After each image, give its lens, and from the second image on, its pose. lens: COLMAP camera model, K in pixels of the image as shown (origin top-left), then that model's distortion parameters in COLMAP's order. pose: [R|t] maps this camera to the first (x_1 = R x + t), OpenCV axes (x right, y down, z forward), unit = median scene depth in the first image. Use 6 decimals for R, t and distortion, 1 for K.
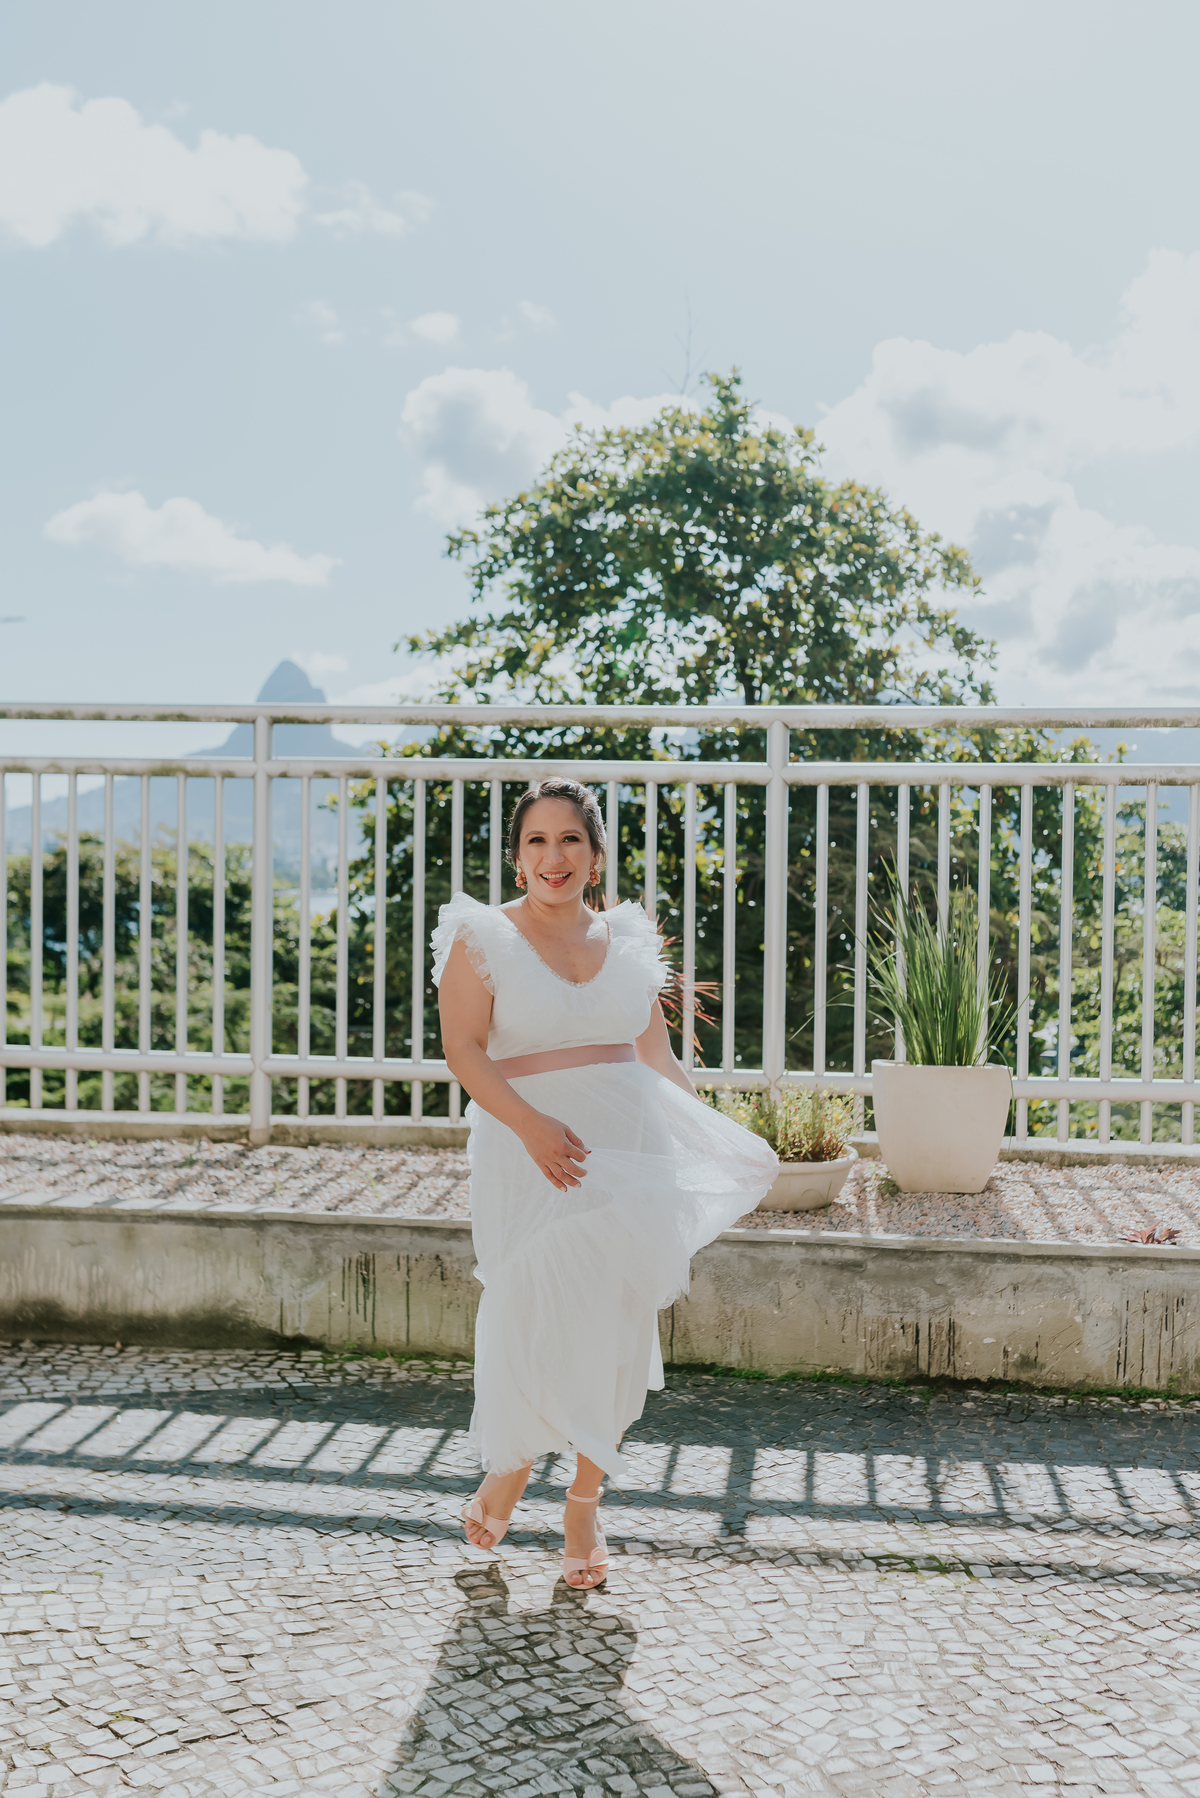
lens RADIAL K [[1749.7, 0, 507.1], [0, 1749.7, 901.5], [0, 0, 1]] dist [-0.008541, -0.000261]
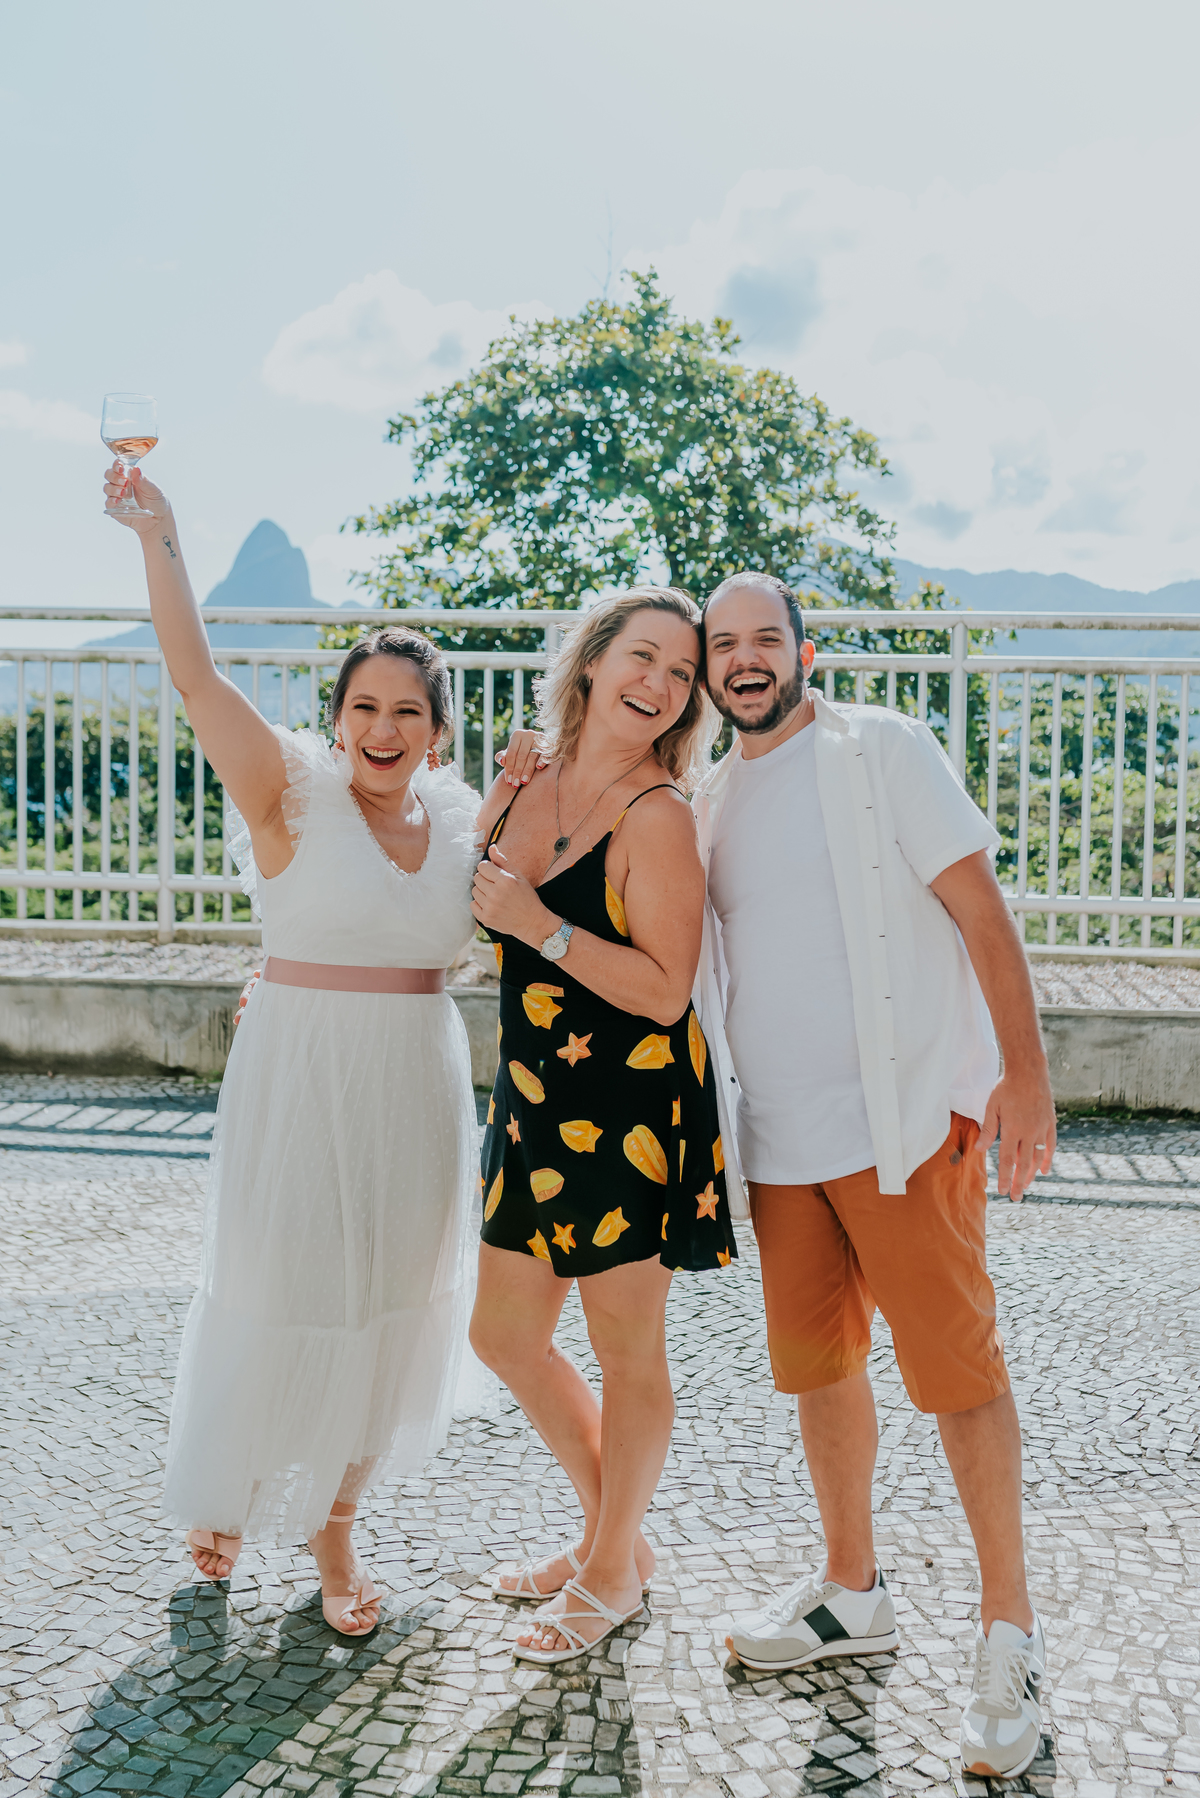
lens RADIAL K [[1788.9, 0, 521.5], [0, 1788.9, 806.3], [0, 0, 1]] dist [-0.004190, -0.002590]
pose [[0.999927, -0.000562, 0.012068, 0.034536], [0.000265, 0.999699, 0.024547, 0.000935], [-0.012078, -0.024542, 0.999626, -0.108175]]
